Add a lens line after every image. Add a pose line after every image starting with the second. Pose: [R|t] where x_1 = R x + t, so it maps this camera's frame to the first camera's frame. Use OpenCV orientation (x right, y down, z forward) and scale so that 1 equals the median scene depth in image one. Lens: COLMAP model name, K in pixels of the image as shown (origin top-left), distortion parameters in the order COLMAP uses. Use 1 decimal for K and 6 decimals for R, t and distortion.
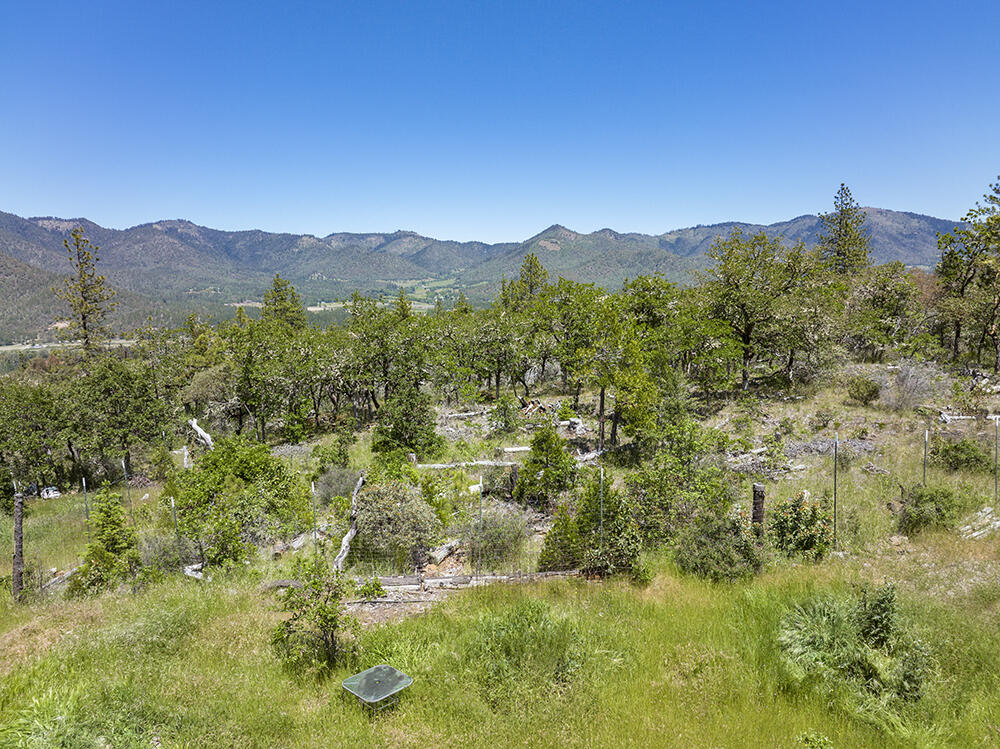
lens RADIAL K [[702.1, 0, 495.4], [0, 702.1, 370.9], [0, 0, 1]] dist [-0.048244, 0.018203]
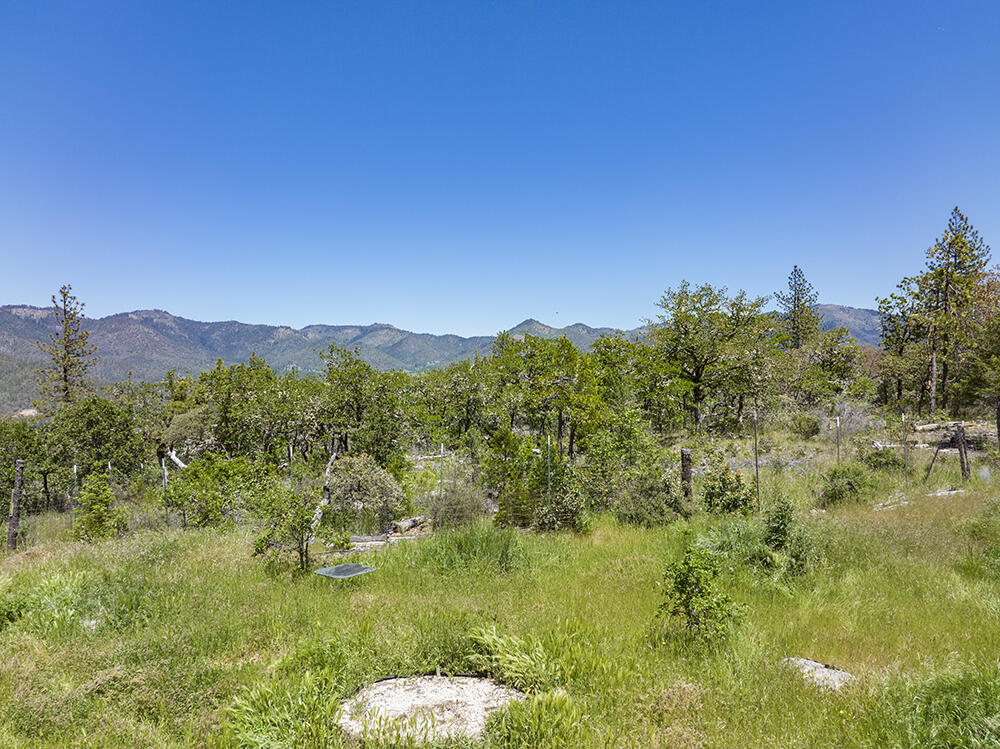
lens RADIAL K [[702.1, 0, 495.4], [0, 702.1, 378.2], [0, 0, 1]] dist [-0.048244, 0.018203]
pose [[0.999349, 0.006907, 0.035400, 0.004314], [-0.002565, 0.992618, -0.121258, 0.032033], [-0.035976, 0.121088, 0.991990, -0.023207]]
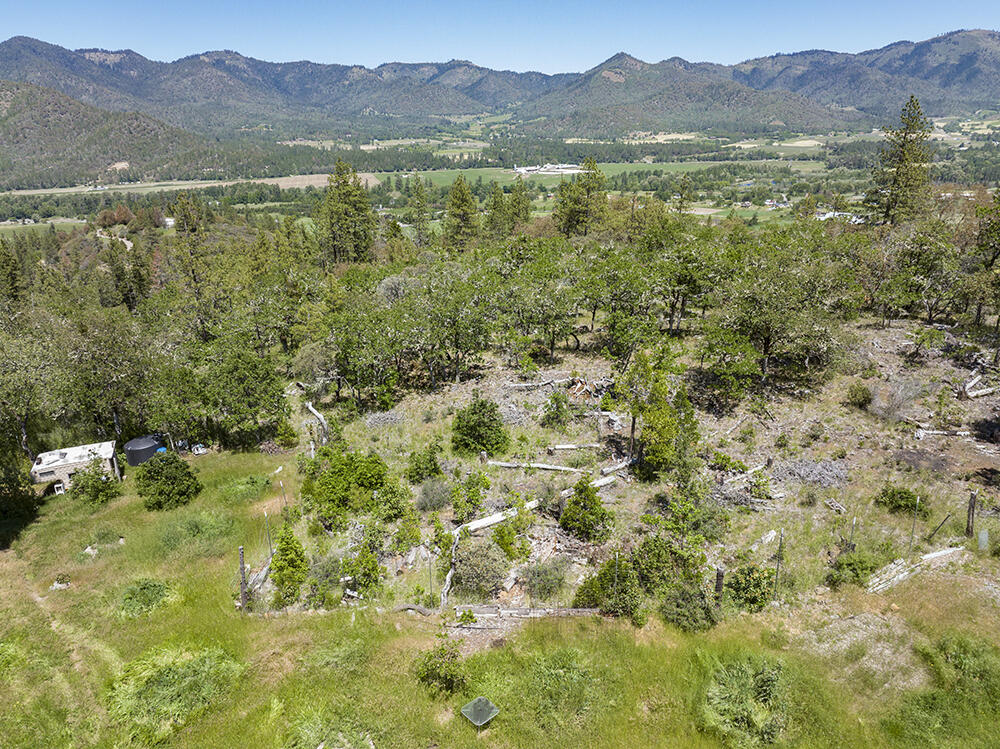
lens RADIAL K [[702.1, 0, 495.6], [0, 702.1, 372.6], [0, 0, 1]] dist [-0.048244, 0.018203]
pose [[0.996925, 0.027128, -0.073510, -0.001915], [-0.009852, 0.974108, 0.225868, -0.100958], [0.077734, -0.224449, 0.971380, -0.071157]]
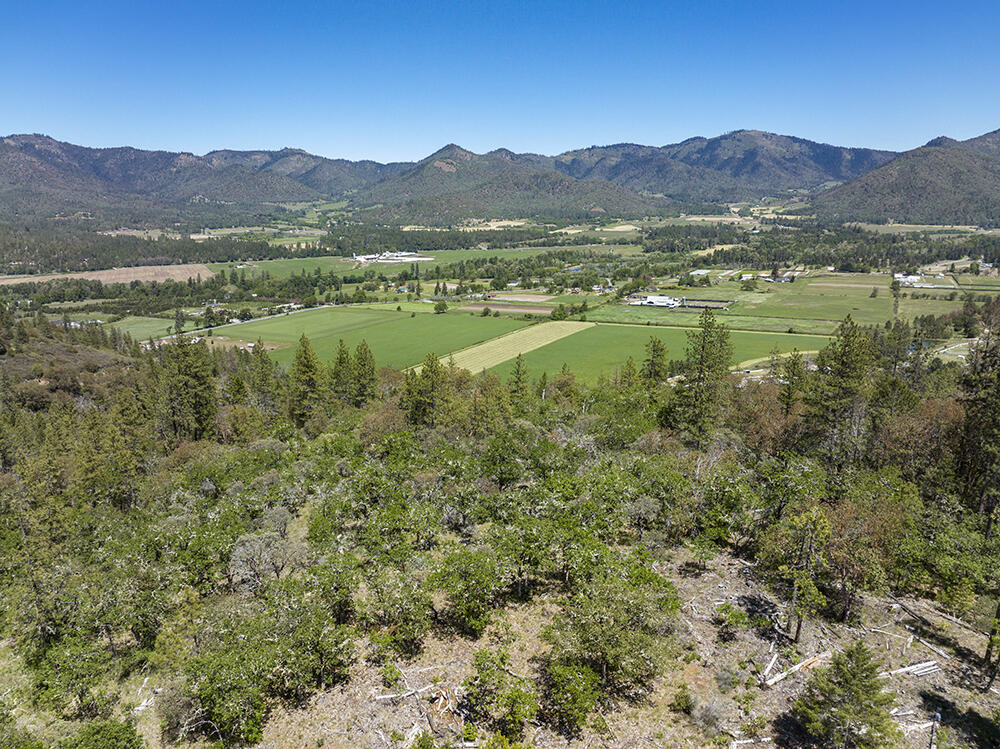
lens RADIAL K [[702.1, 0, 495.0], [0, 702.1, 376.2], [0, 0, 1]] dist [-0.048244, 0.018203]
pose [[0.989511, -0.030868, 0.141123, -0.005270], [0.013552, 0.992431, 0.122052, -0.255033], [-0.143822, -0.118859, 0.982440, -0.080719]]
